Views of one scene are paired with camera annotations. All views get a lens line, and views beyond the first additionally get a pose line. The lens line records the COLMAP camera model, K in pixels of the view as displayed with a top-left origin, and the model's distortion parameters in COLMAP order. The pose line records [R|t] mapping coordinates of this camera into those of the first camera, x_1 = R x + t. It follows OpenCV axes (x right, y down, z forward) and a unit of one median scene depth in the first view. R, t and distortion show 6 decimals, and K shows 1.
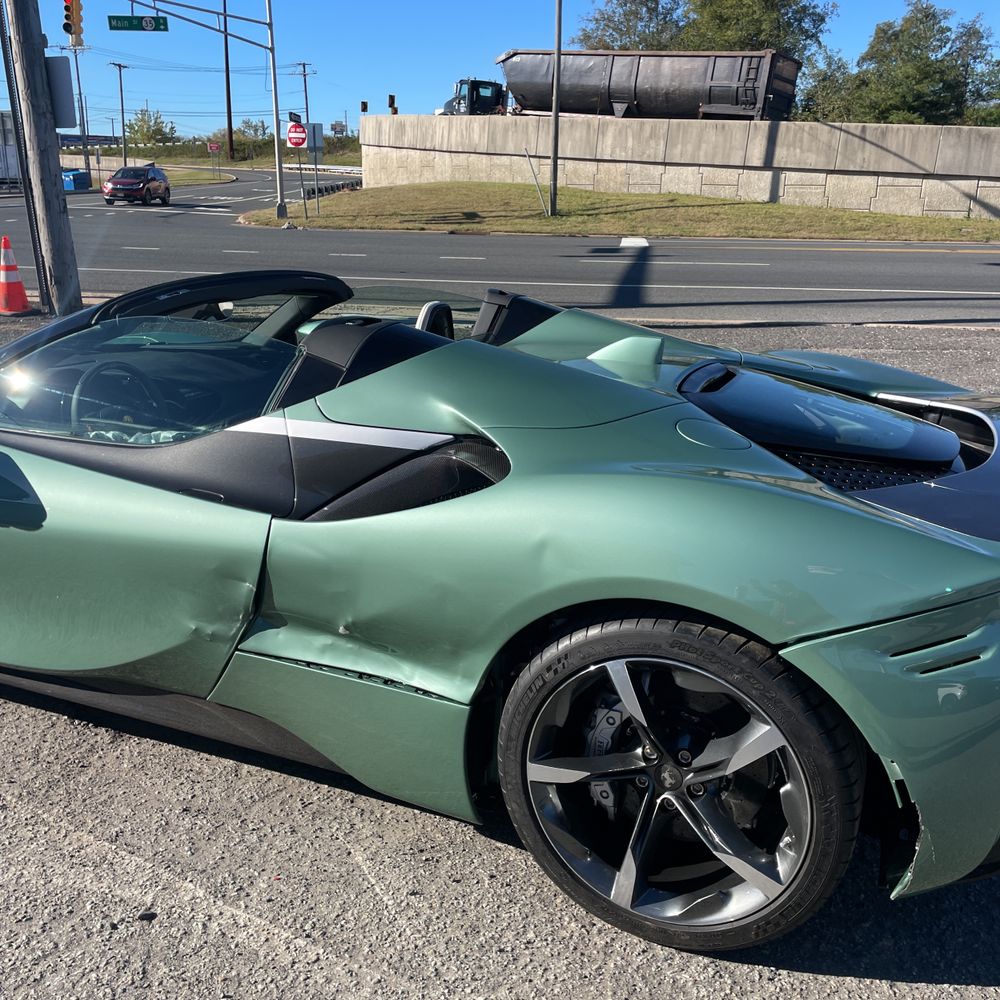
lens RADIAL K [[1005.2, 0, 491.5], [0, 1005.2, 492.5], [0, 0, 1]] dist [0.029934, 0.000000]
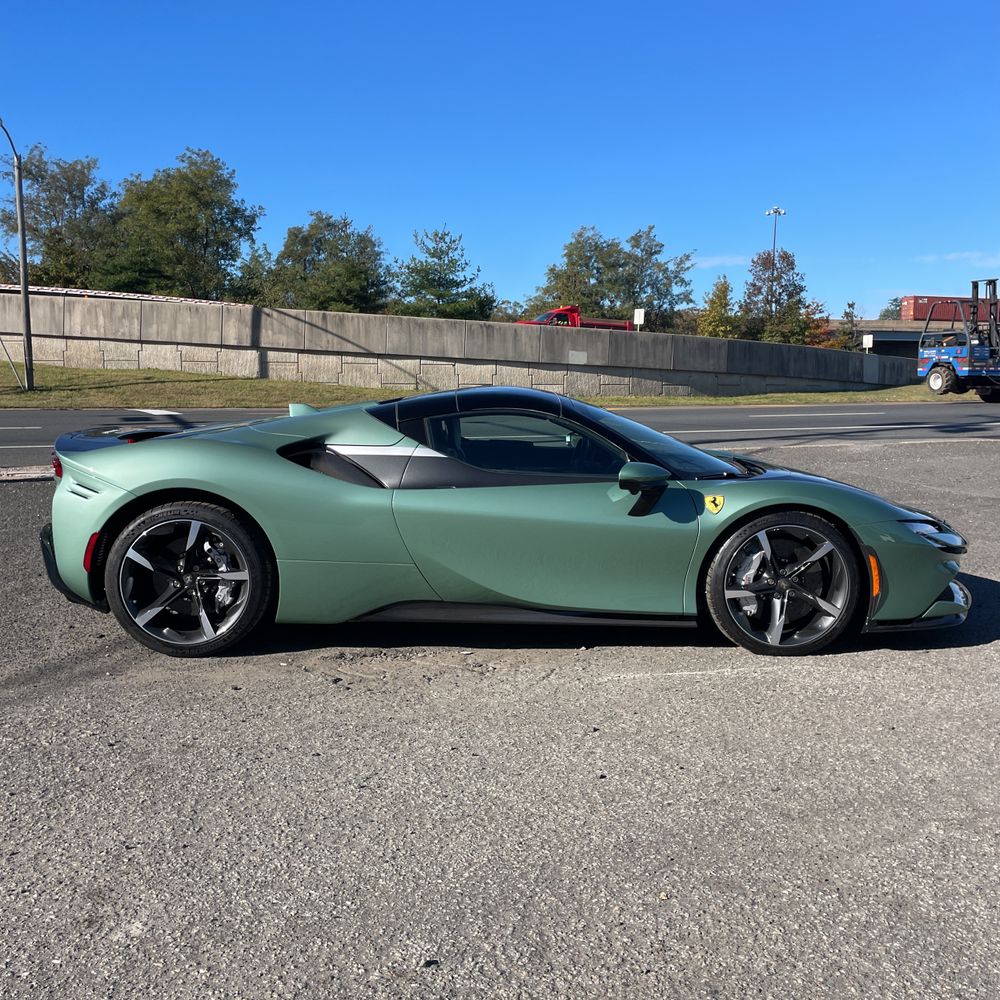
lens RADIAL K [[1005.2, 0, 507.6], [0, 1005.2, 491.5], [0, 0, 1]] dist [0.029934, 0.000000]
pose [[0.842154, -0.067719, 0.534968, -0.082418], [0.157969, 0.979541, -0.124680, 0.012904], [-0.515580, 0.189508, 0.835622, -0.027470]]
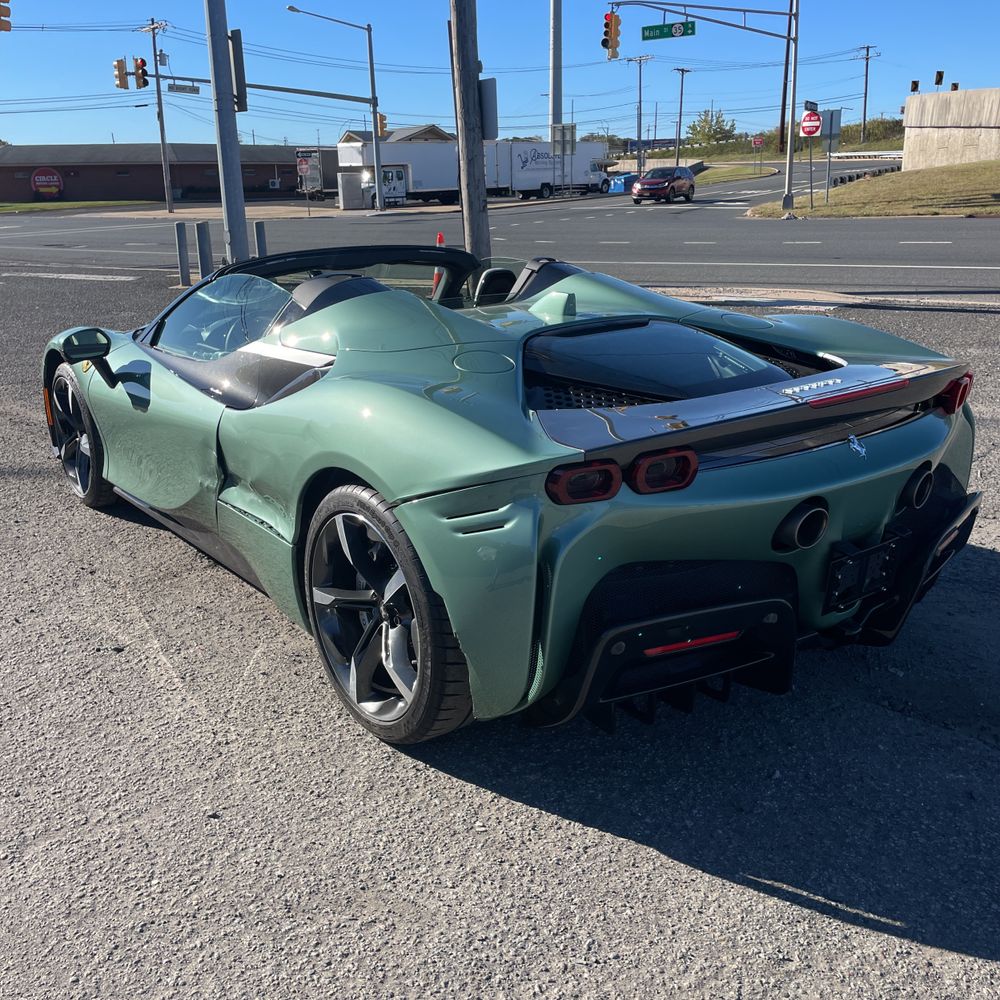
lens RADIAL K [[1005.2, 0, 492.1], [0, 1005.2, 491.6], [0, 0, 1]] dist [0.029934, 0.000000]
pose [[0.868337, 0.101069, -0.485567, 0.054395], [-0.098917, 0.994639, 0.030138, 0.004164], [0.486010, 0.021861, 0.873680, -0.005747]]
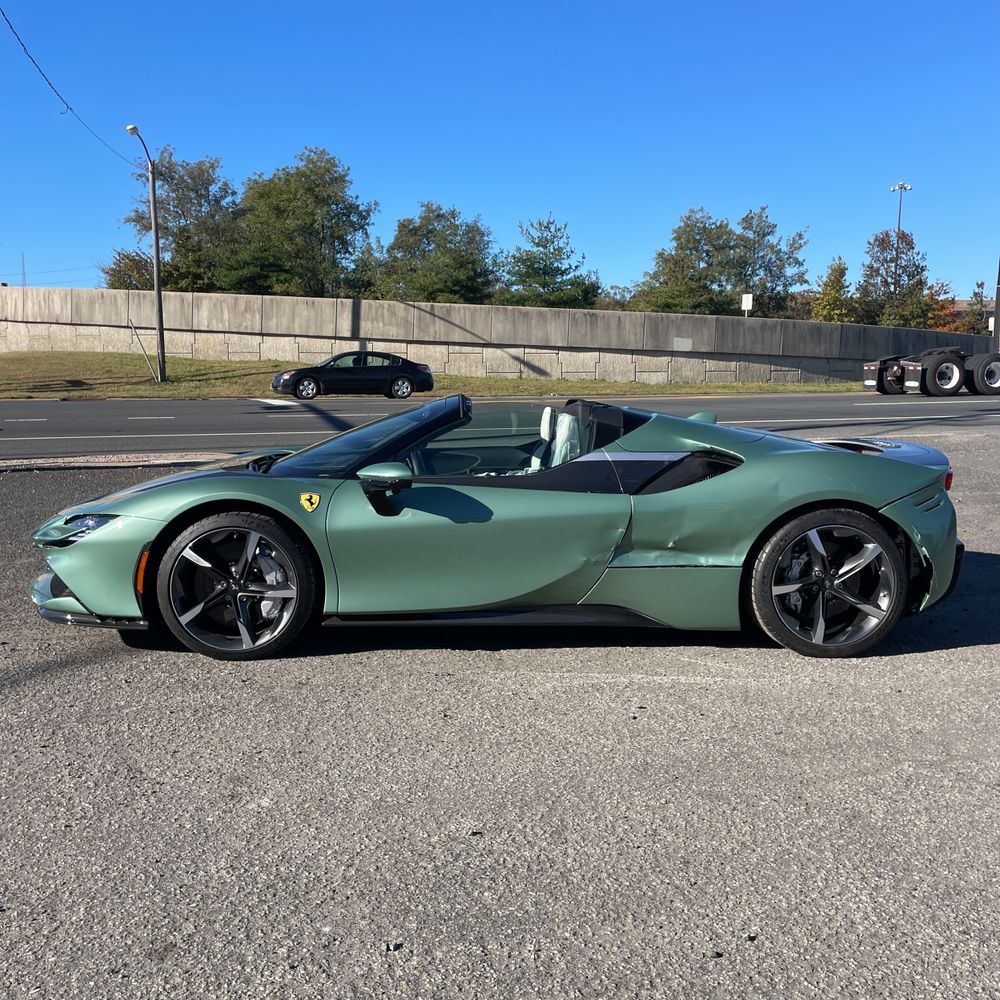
lens RADIAL K [[1005.2, 0, 484.8], [0, 1005.2, 491.5], [0, 0, 1]] dist [0.029934, 0.000000]
pose [[0.904528, -0.067484, 0.421040, -0.087423], [0.133923, 0.982395, -0.130251, 0.015850], [-0.404838, 0.174202, 0.897641, -0.046720]]
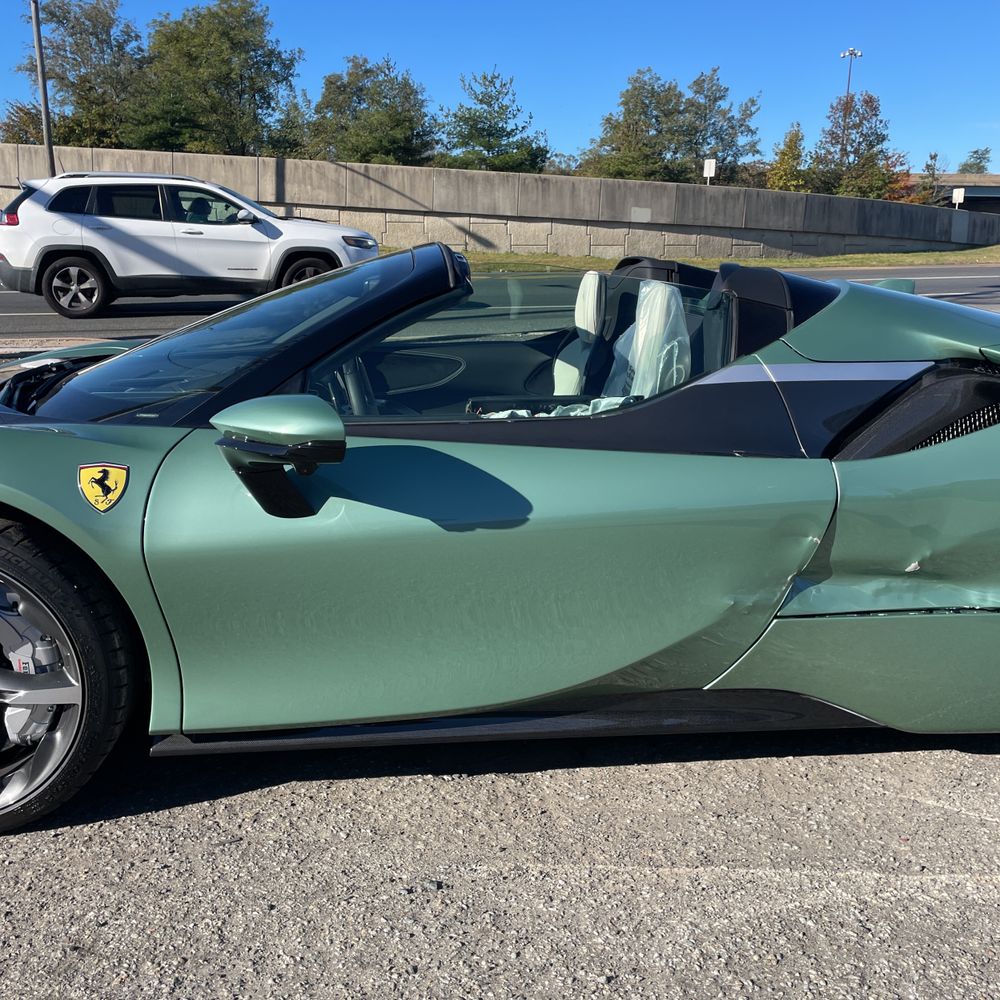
lens RADIAL K [[1005.2, 0, 501.0], [0, 1005.2, 498.0], [0, 0, 1]] dist [0.029934, 0.000000]
pose [[0.869435, -0.130148, 0.476596, -0.060388], [0.145755, 0.989312, 0.004265, 0.000632], [-0.472057, 0.065758, 0.879112, 0.021152]]
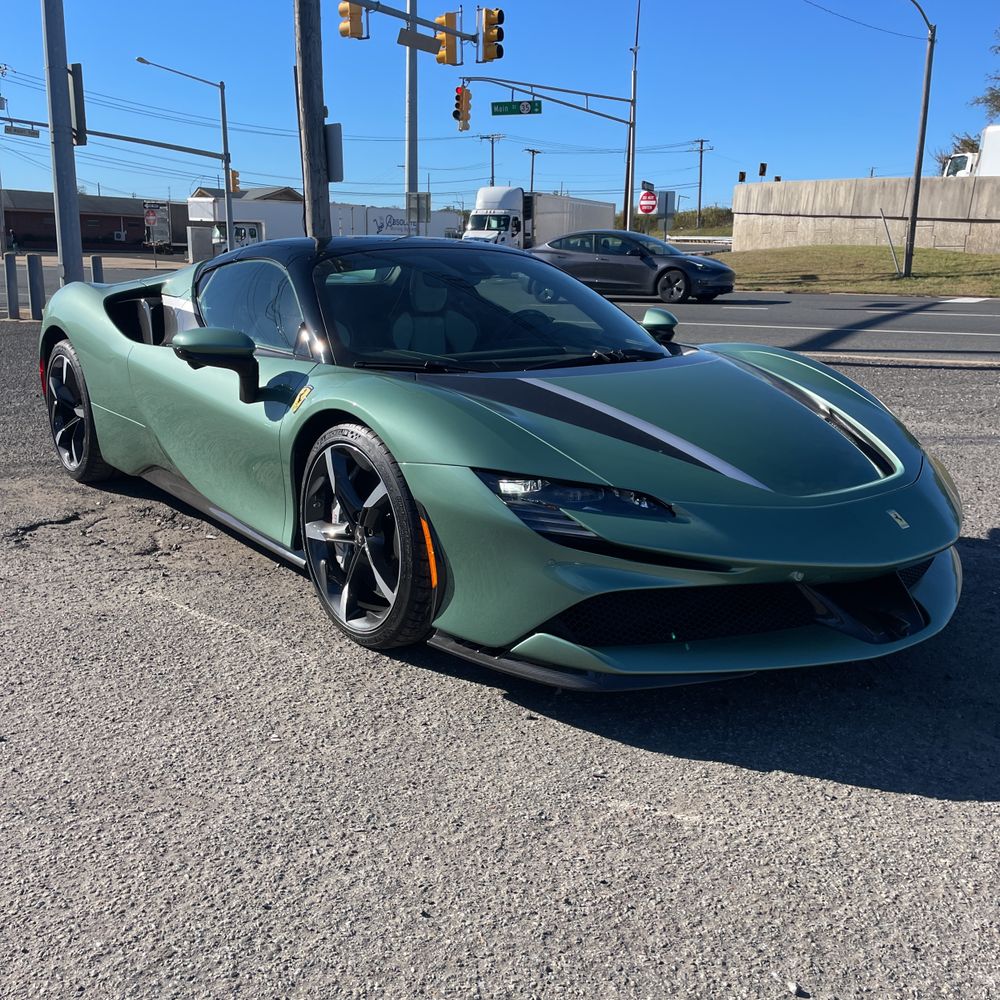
lens RADIAL K [[1005.2, 0, 505.3], [0, 1005.2, 495.2], [0, 0, 1]] dist [0.029934, 0.000000]
pose [[0.933428, 0.079265, -0.349898, 0.061211], [-0.101832, 0.993712, -0.046546, 0.013324], [0.344008, 0.079078, 0.935631, -0.008023]]
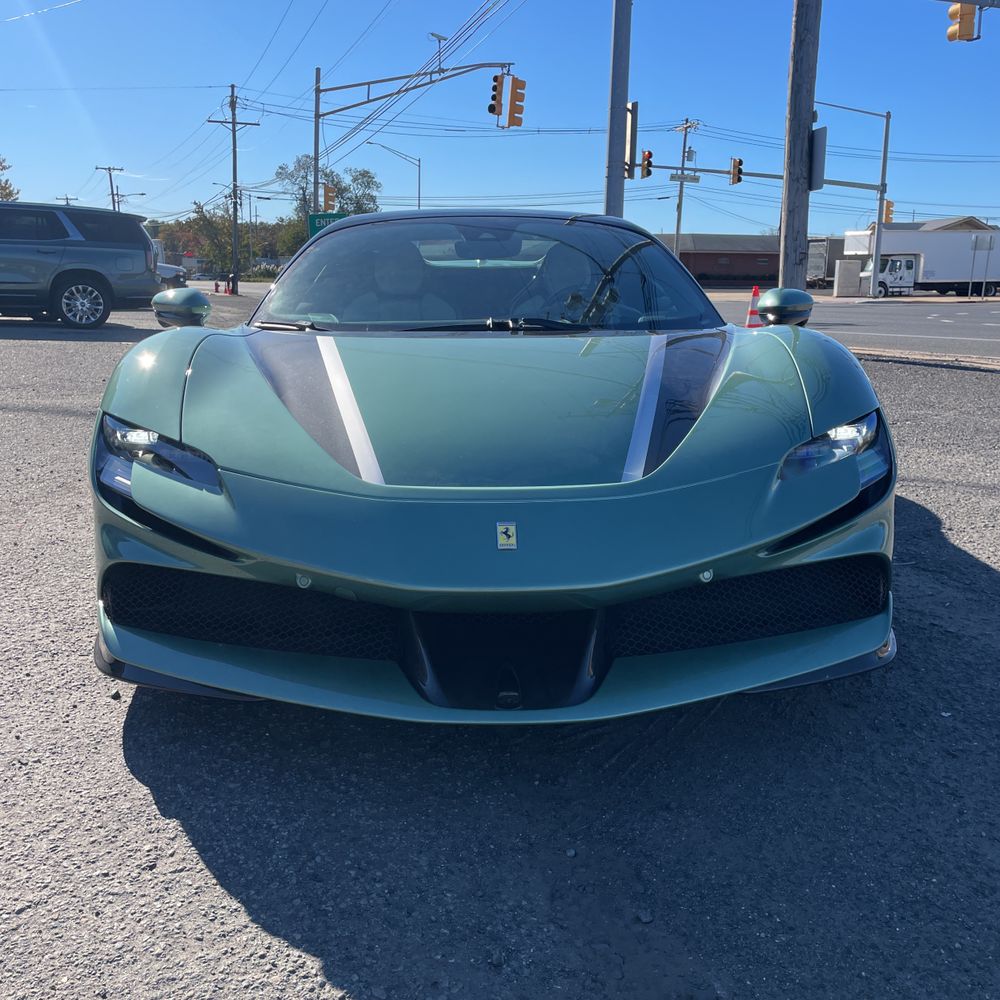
lens RADIAL K [[1005.2, 0, 507.9], [0, 1005.2, 491.9], [0, 0, 1]] dist [0.029934, 0.000000]
pose [[0.533866, 0.154630, -0.831310, 0.105243], [-0.240058, 0.970401, 0.026337, 0.004987], [0.810777, 0.185502, 0.555184, 0.044807]]
